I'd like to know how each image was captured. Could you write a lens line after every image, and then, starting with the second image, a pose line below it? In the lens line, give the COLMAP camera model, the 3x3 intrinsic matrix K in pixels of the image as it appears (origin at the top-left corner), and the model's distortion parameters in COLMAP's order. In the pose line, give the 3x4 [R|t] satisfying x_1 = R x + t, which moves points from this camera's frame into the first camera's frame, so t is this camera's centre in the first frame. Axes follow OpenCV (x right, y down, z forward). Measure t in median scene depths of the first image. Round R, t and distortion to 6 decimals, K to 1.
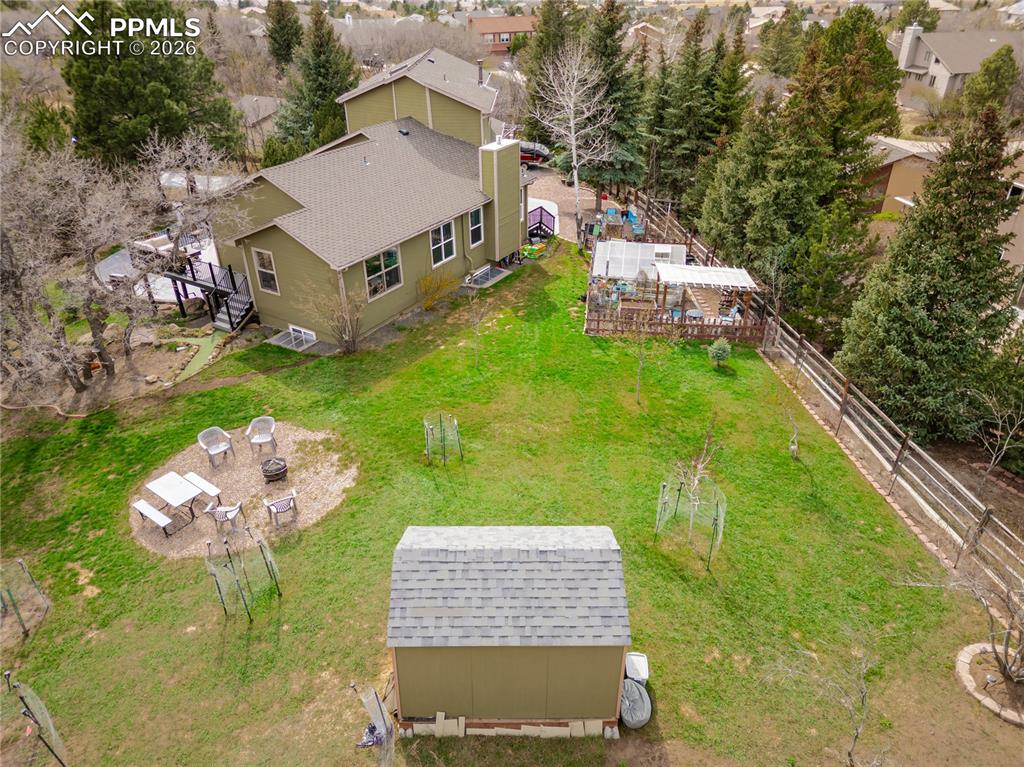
lens RADIAL K [[710.1, 0, 515.6], [0, 710.1, 378.7], [0, 0, 1]] dist [0.091328, -0.081927]
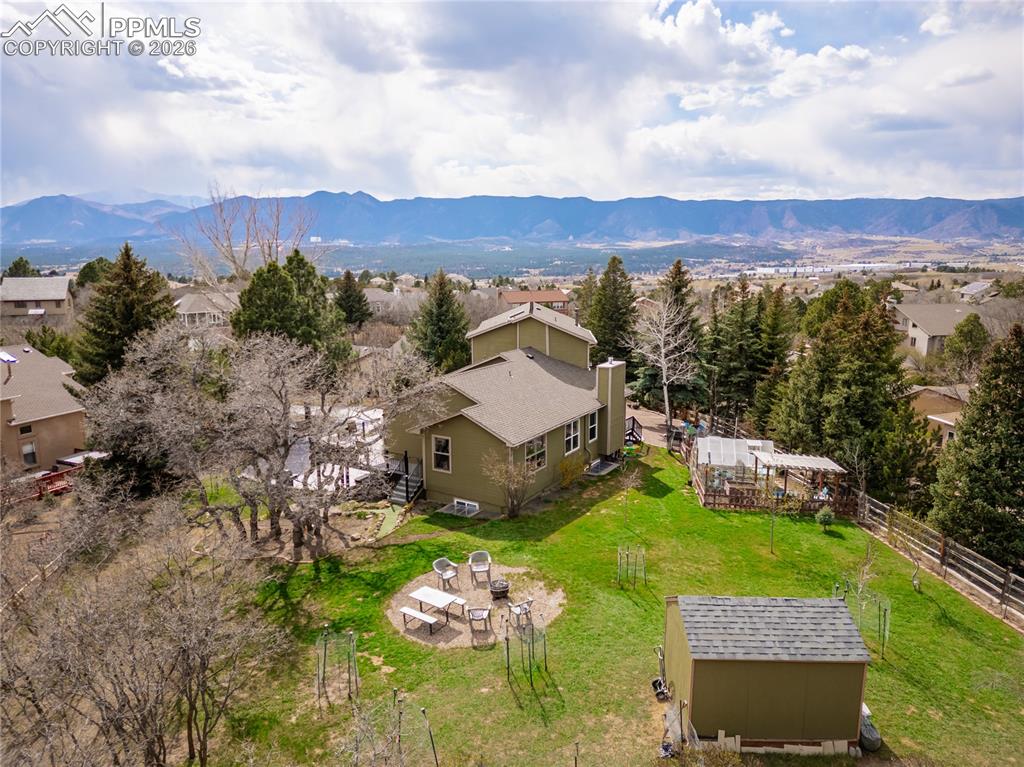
lens RADIAL K [[710.1, 0, 515.6], [0, 710.1, 378.7], [0, 0, 1]] dist [0.091328, -0.081927]
pose [[0.999953, 0.008813, 0.004003, -0.231011], [-0.006933, 0.940699, -0.339172, 0.148939], [-0.006755, 0.339129, 0.940716, -0.208279]]
